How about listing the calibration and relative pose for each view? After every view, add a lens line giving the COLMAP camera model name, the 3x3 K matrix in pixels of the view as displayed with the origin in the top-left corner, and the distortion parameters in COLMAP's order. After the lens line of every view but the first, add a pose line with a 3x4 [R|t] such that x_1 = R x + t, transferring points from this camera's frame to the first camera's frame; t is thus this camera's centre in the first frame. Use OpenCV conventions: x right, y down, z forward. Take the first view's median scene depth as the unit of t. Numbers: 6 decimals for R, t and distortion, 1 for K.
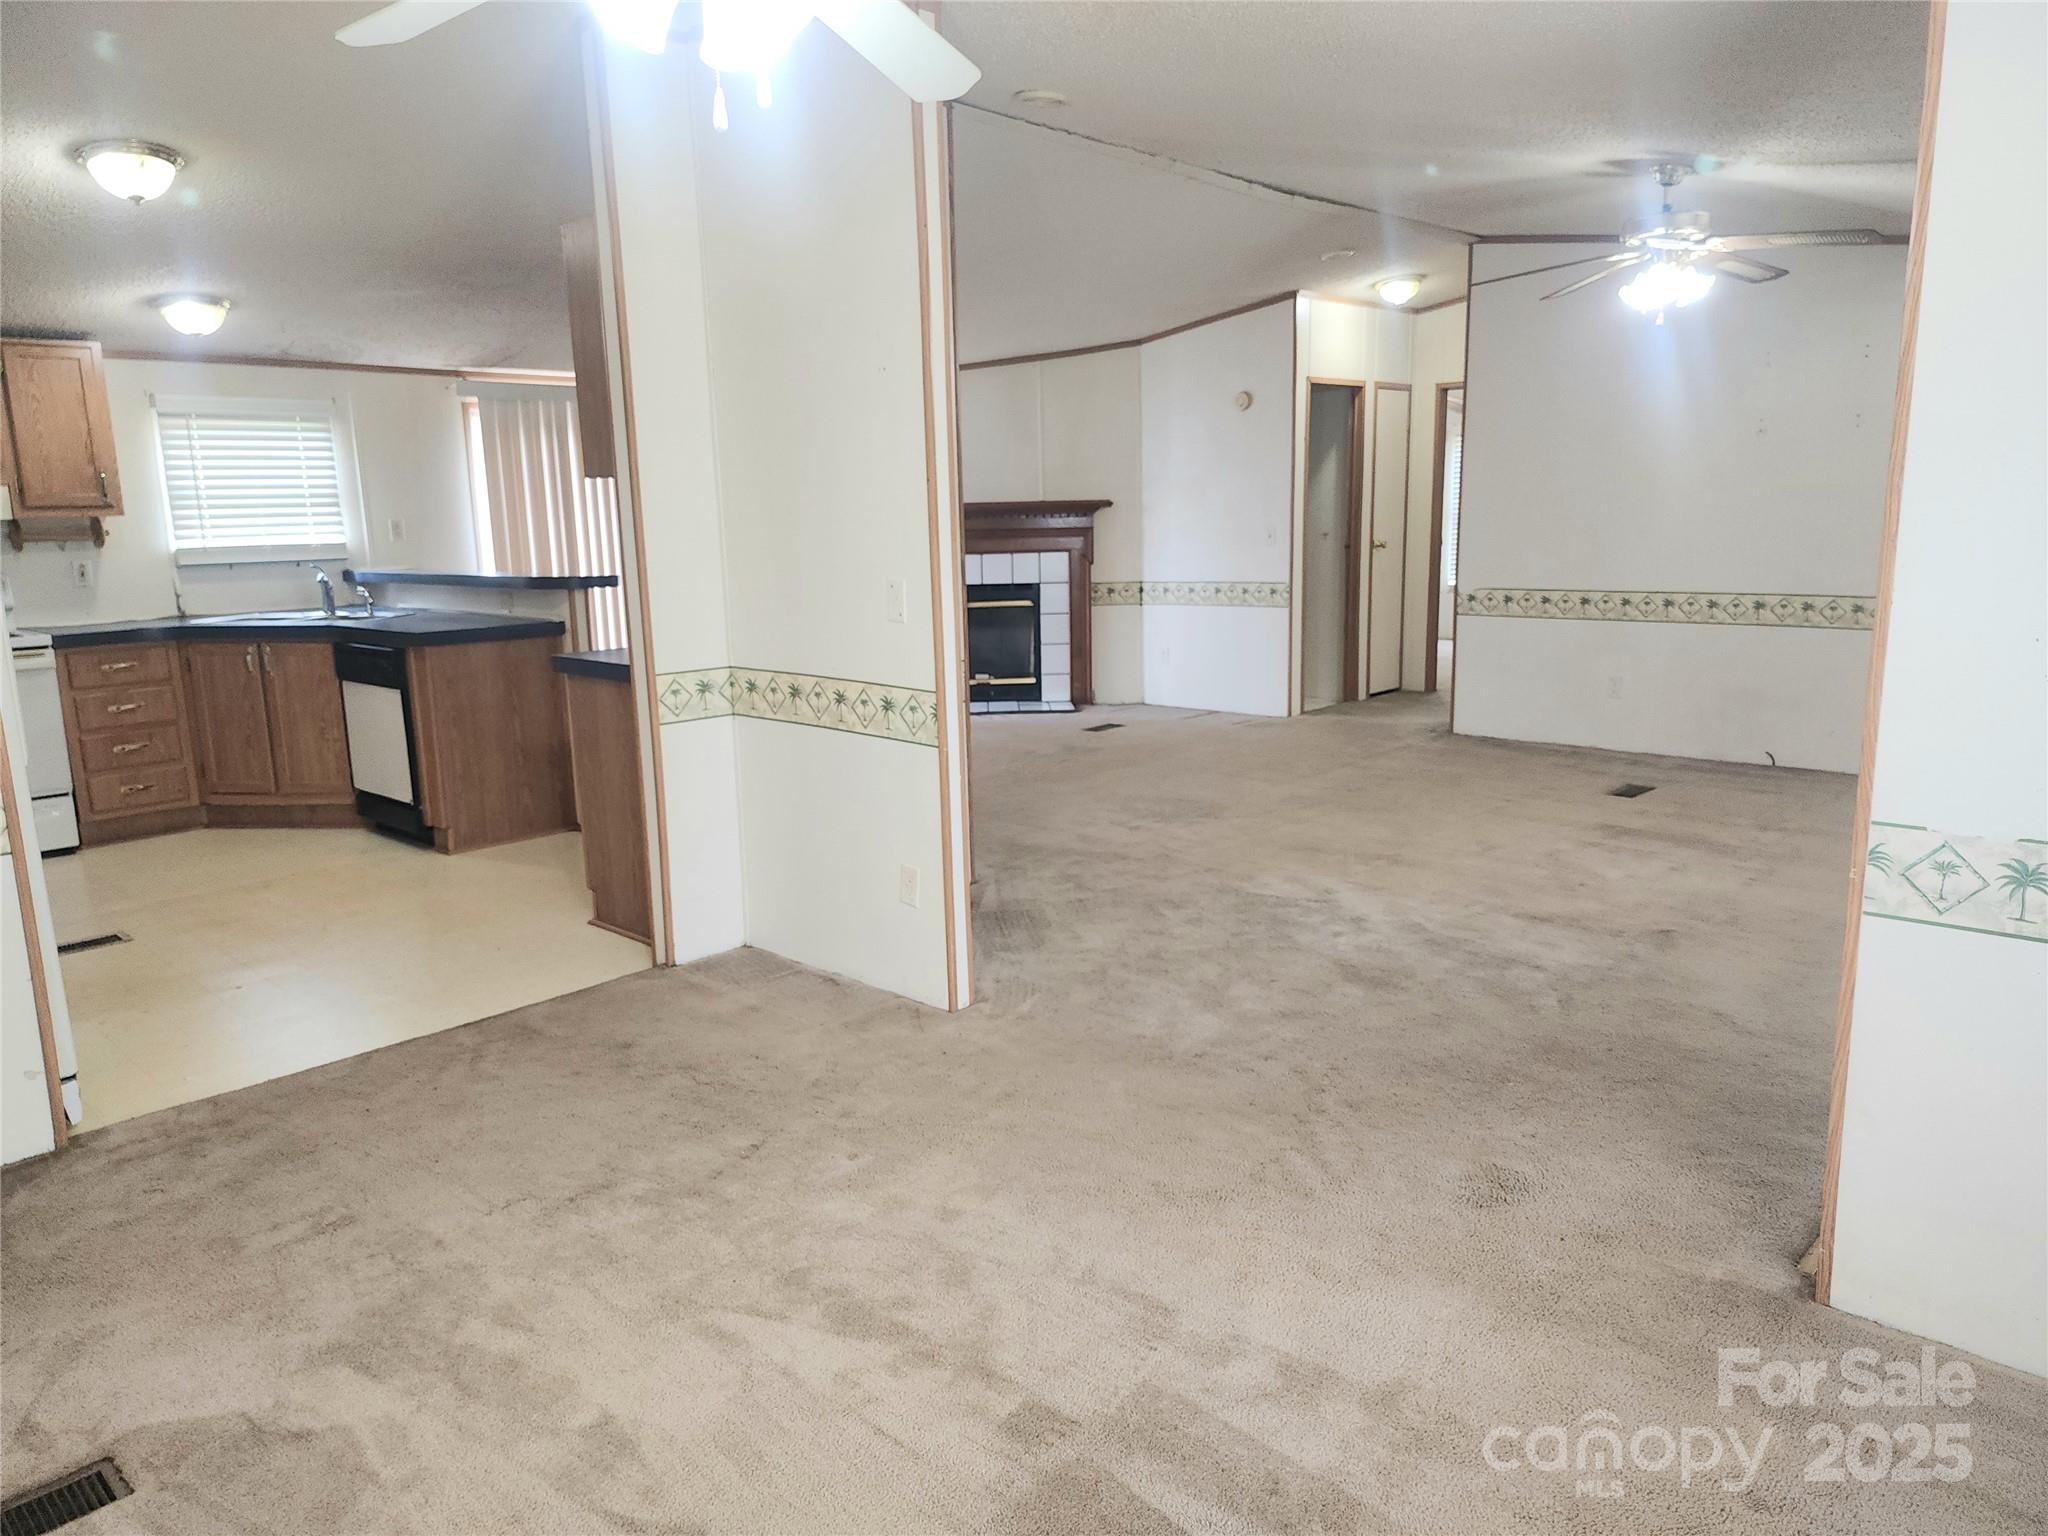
lens RADIAL K [[1363.6, 0, 1021.2], [0, 1363.6, 764.4], [0, 0, 1]] dist [0.078406, -0.066917]
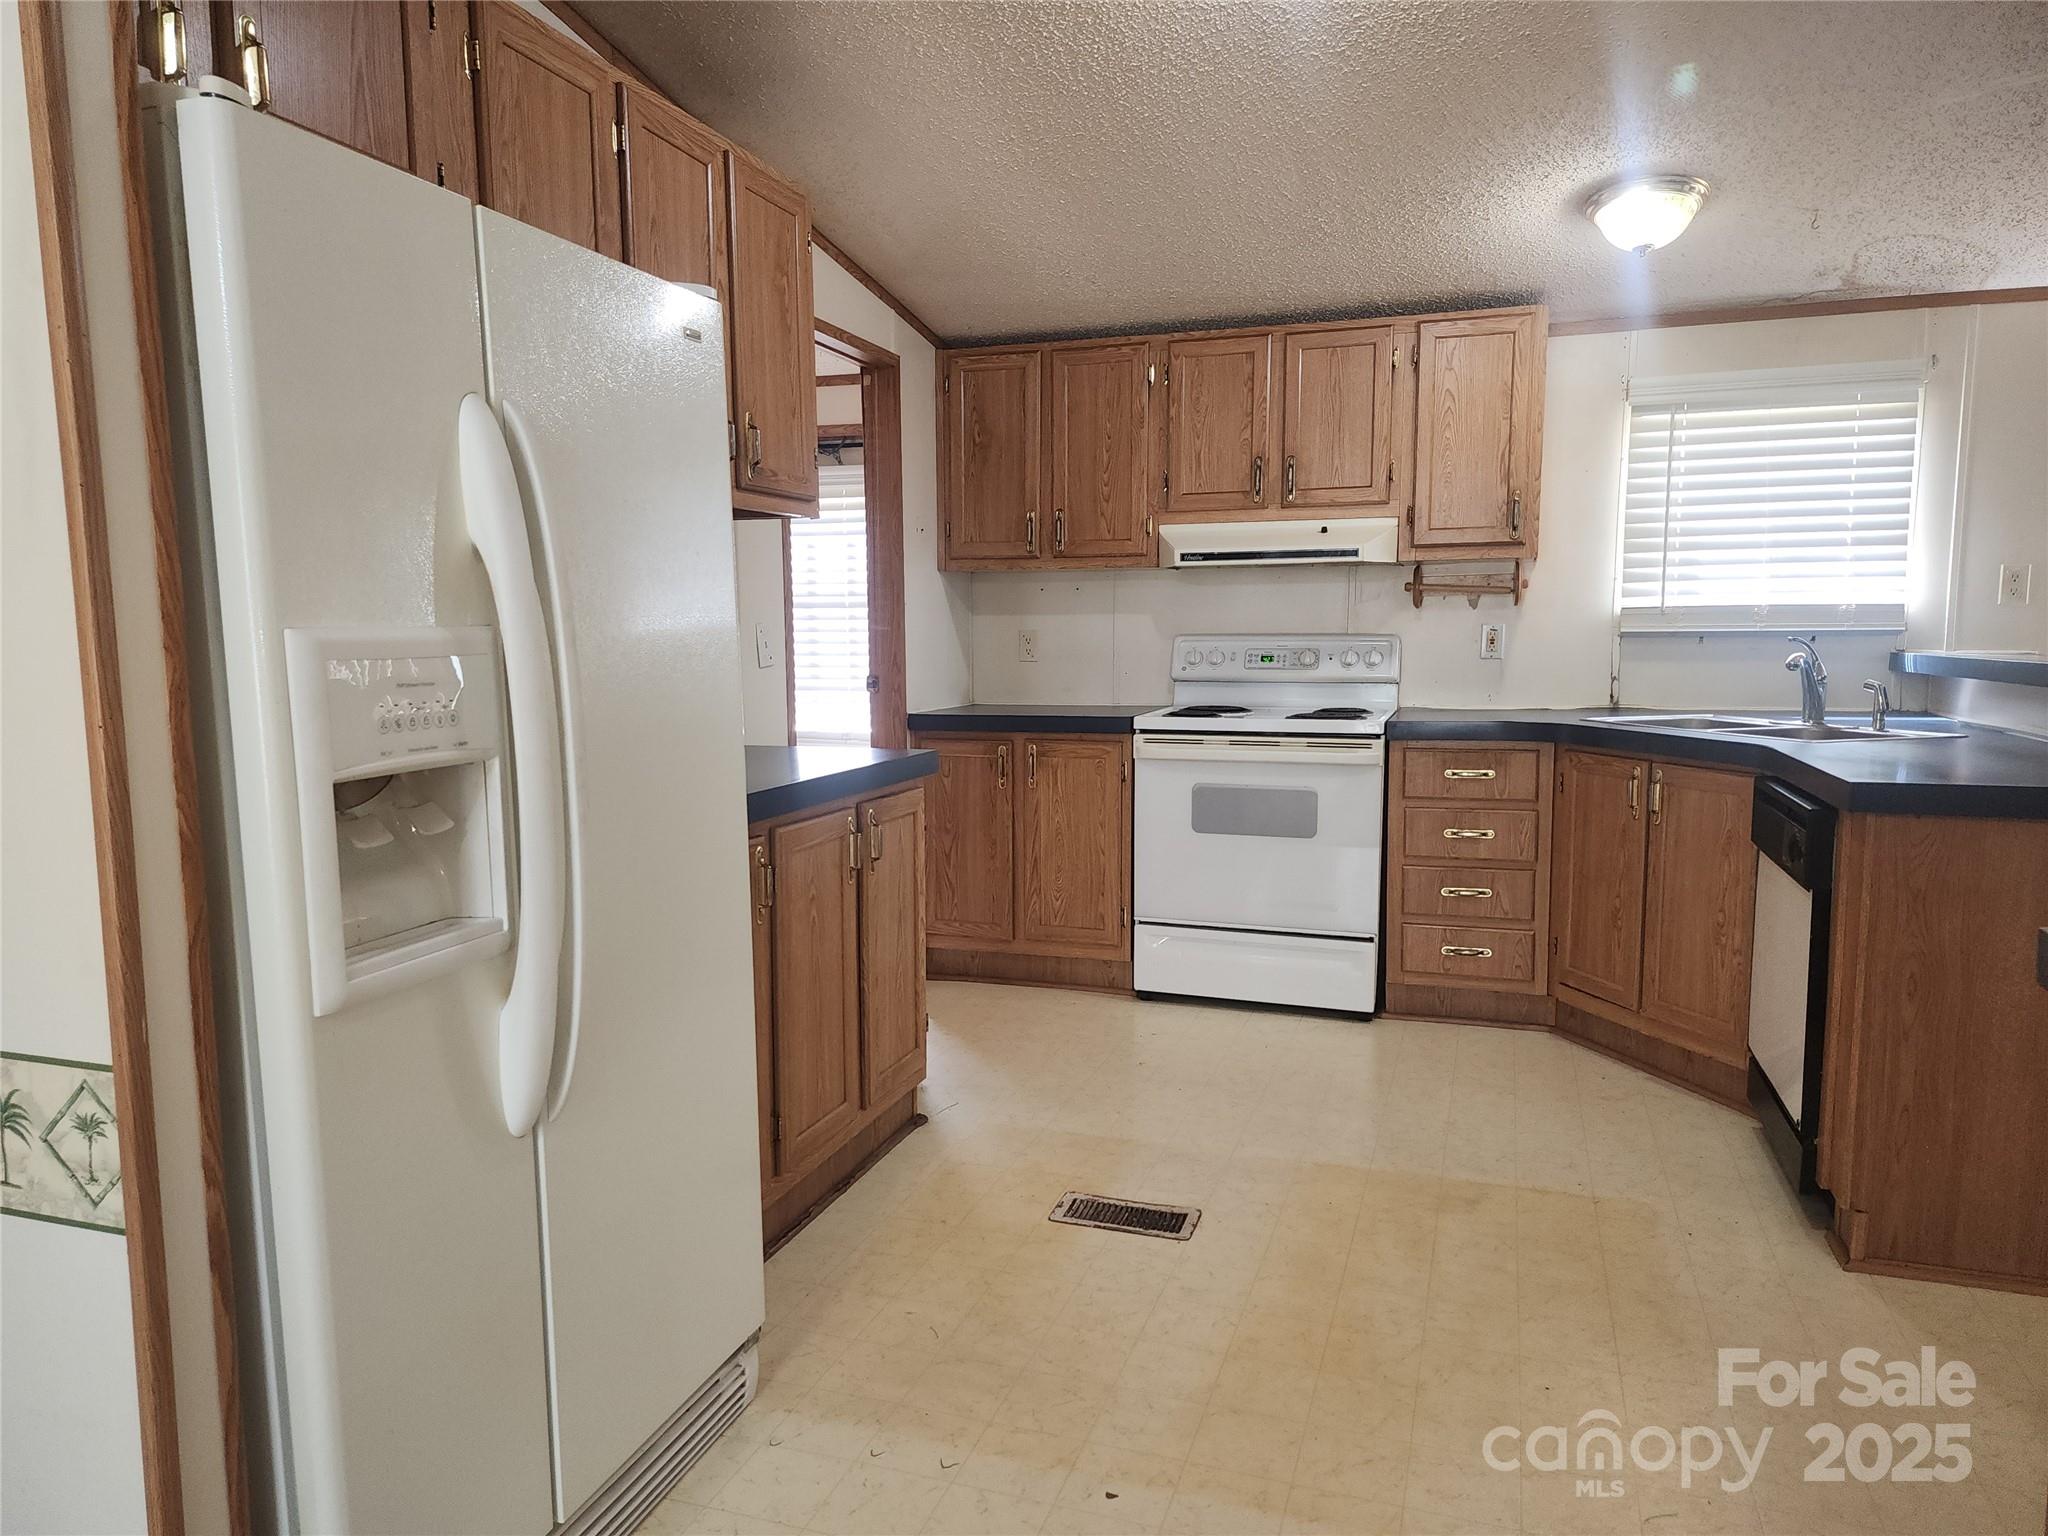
lens RADIAL K [[1363.6, 0, 1036.4], [0, 1363.6, 783.9], [0, 0, 1]] dist [0.078406, -0.066917]
pose [[0.421751, 0.127791, -0.897661, -0.126069], [-0.174295, 0.982981, 0.058048, -0.066222], [0.889802, 0.131975, 0.436847, 0.503243]]
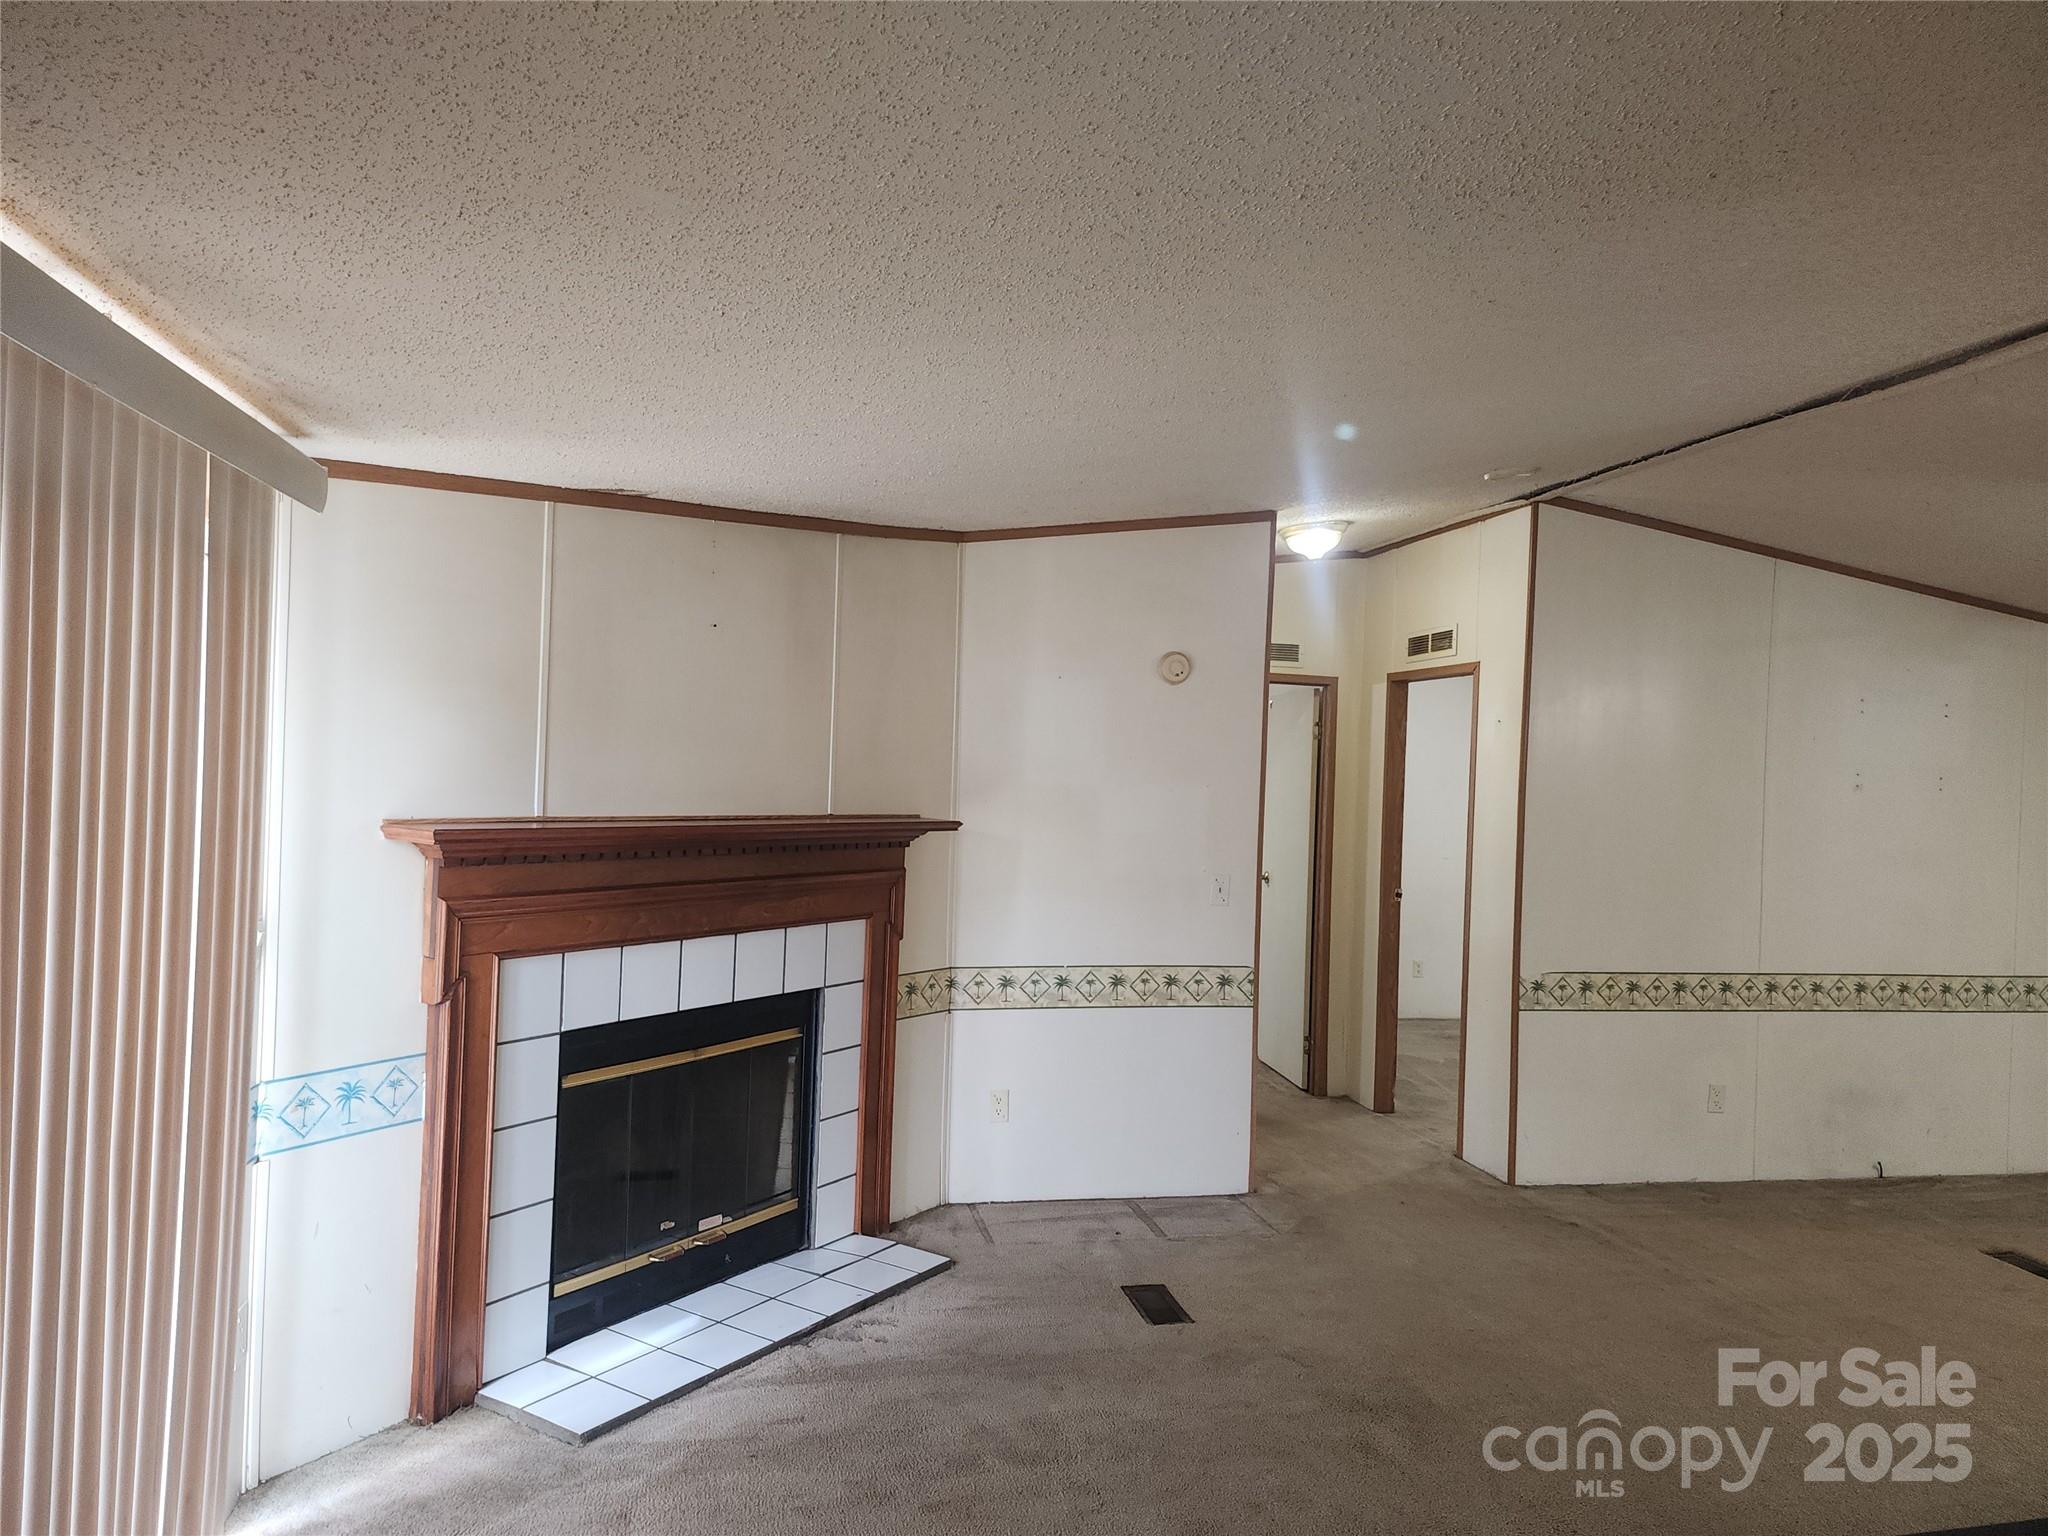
lens RADIAL K [[1363.6, 0, 1035.2], [0, 1363.6, 776.1], [0, 0, 1]] dist [0.078406, -0.066917]
pose [[0.560246, 0.042190, 0.827251, -0.501552], [0.104988, 0.987031, -0.121441, -0.210642], [-0.821646, 0.154889, 0.548550, 1.015629]]
